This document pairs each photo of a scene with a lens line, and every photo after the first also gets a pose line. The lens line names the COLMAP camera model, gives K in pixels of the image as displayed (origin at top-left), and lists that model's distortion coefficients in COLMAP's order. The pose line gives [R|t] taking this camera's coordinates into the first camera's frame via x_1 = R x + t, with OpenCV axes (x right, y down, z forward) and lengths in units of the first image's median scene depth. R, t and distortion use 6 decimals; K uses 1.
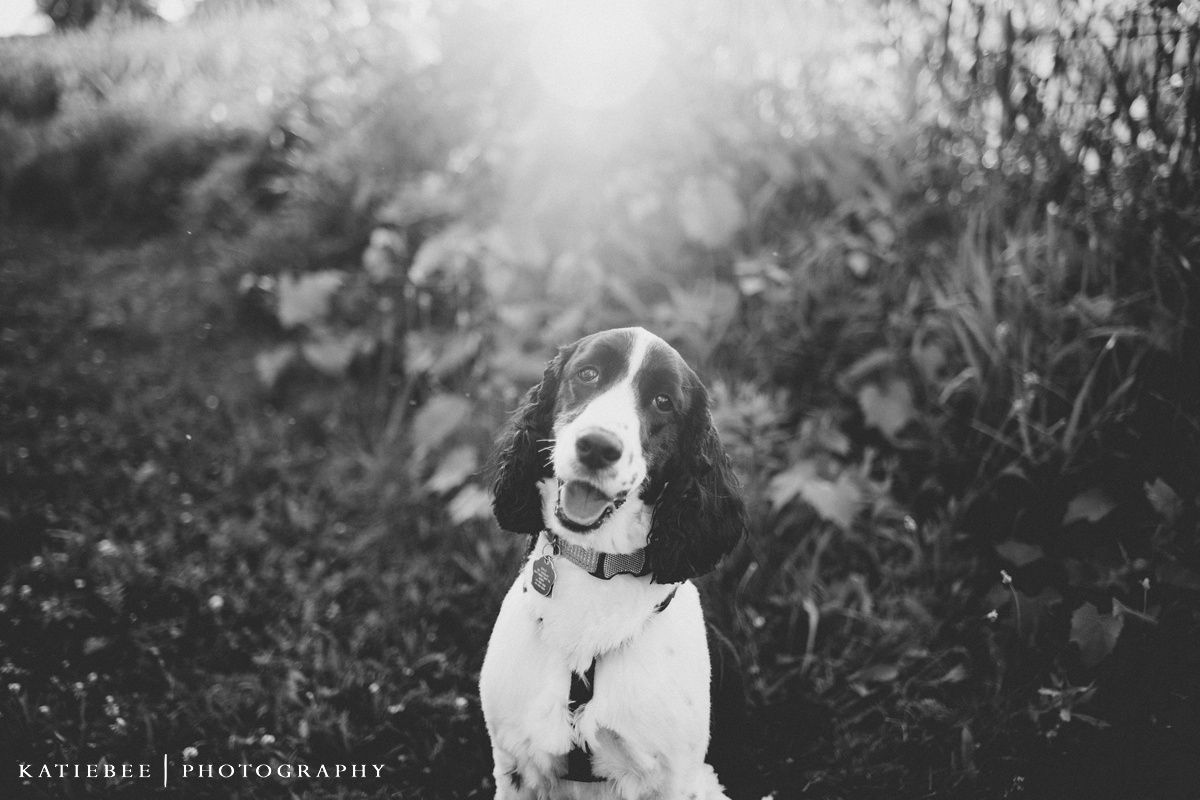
lens RADIAL K [[1218.9, 0, 600.0], [0, 1218.9, 400.0], [0, 0, 1]] dist [-0.081497, 0.000803]
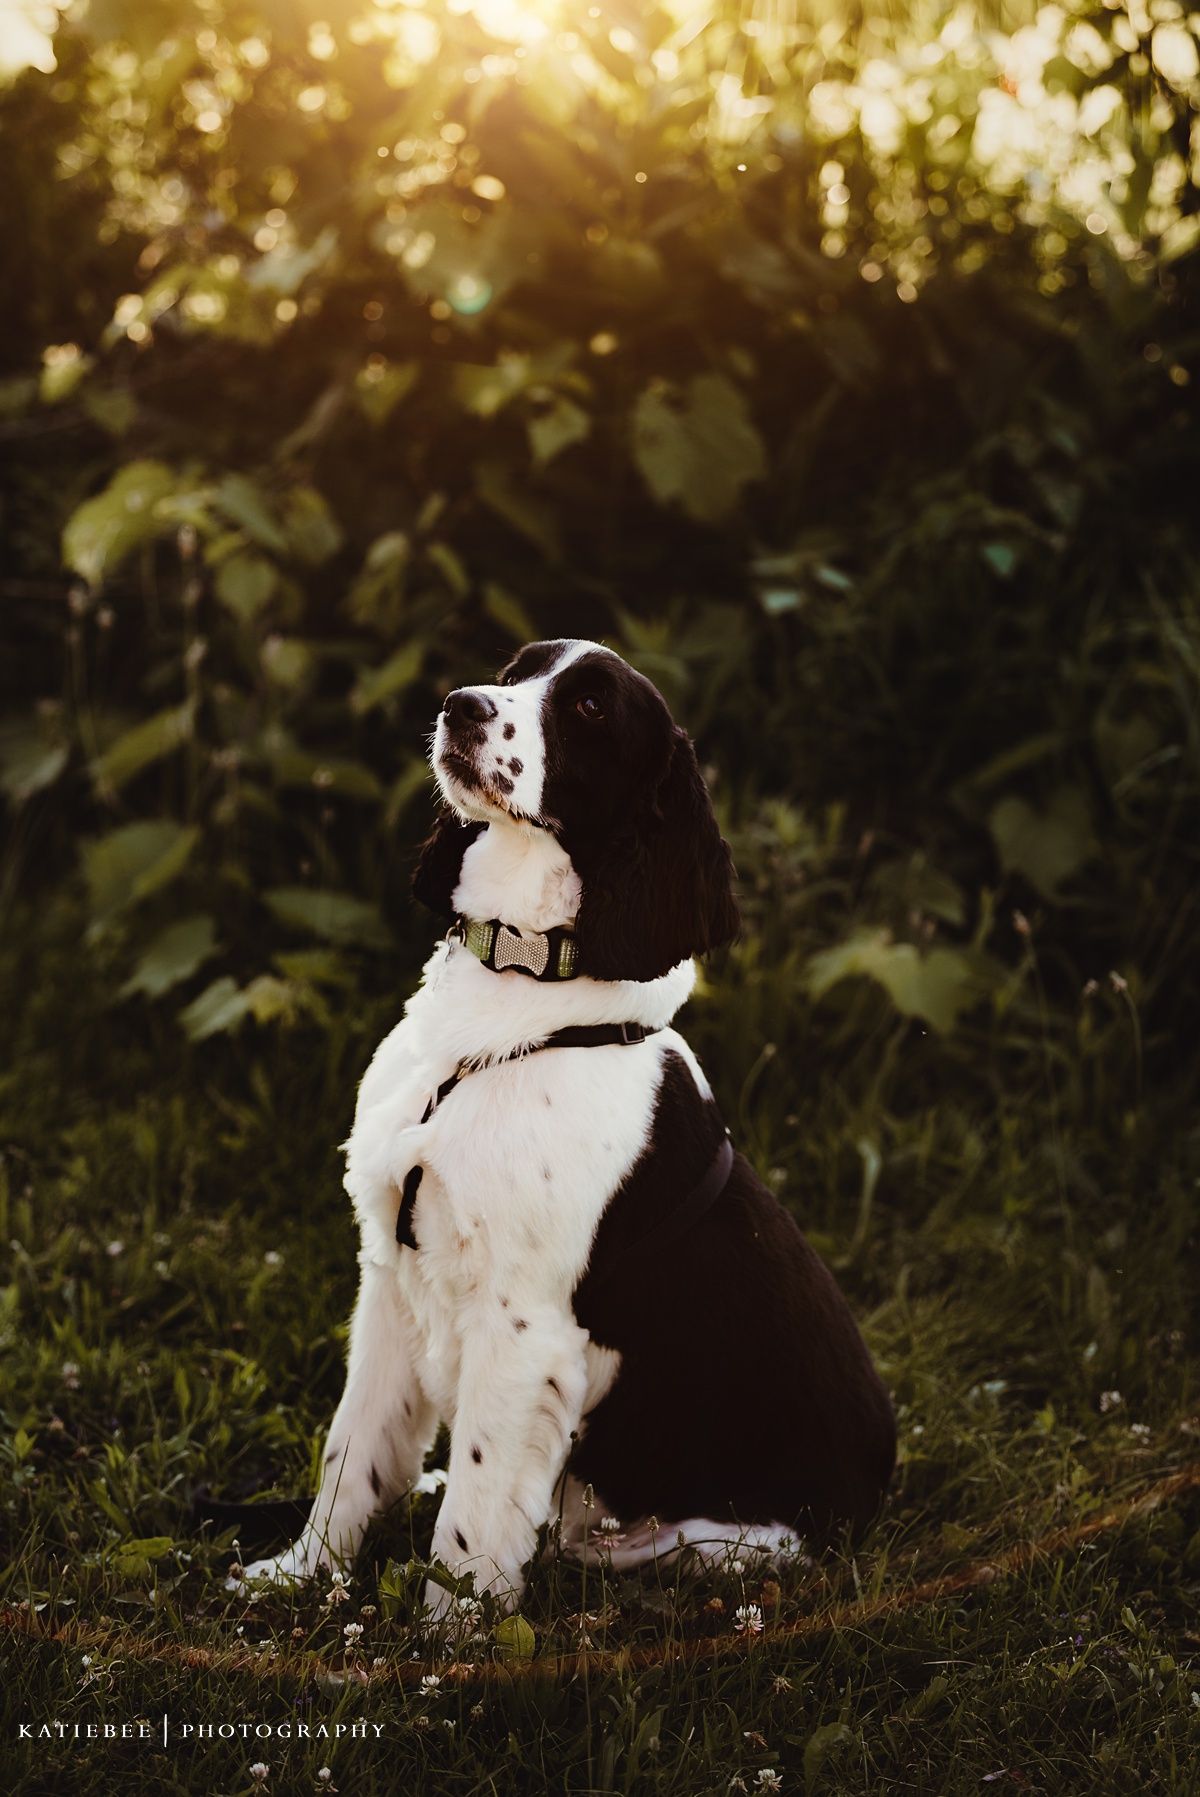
lens RADIAL K [[4466.3, 0, 600.0], [0, 4466.3, 898.5], [0, 0, 1]] dist [0.286967, -0.141005]
pose [[0.997650, 0.013427, 0.067192, -0.067475], [-0.009920, 0.998584, -0.052262, 0.120936], [-0.067799, 0.051473, 0.996370, -0.786332]]
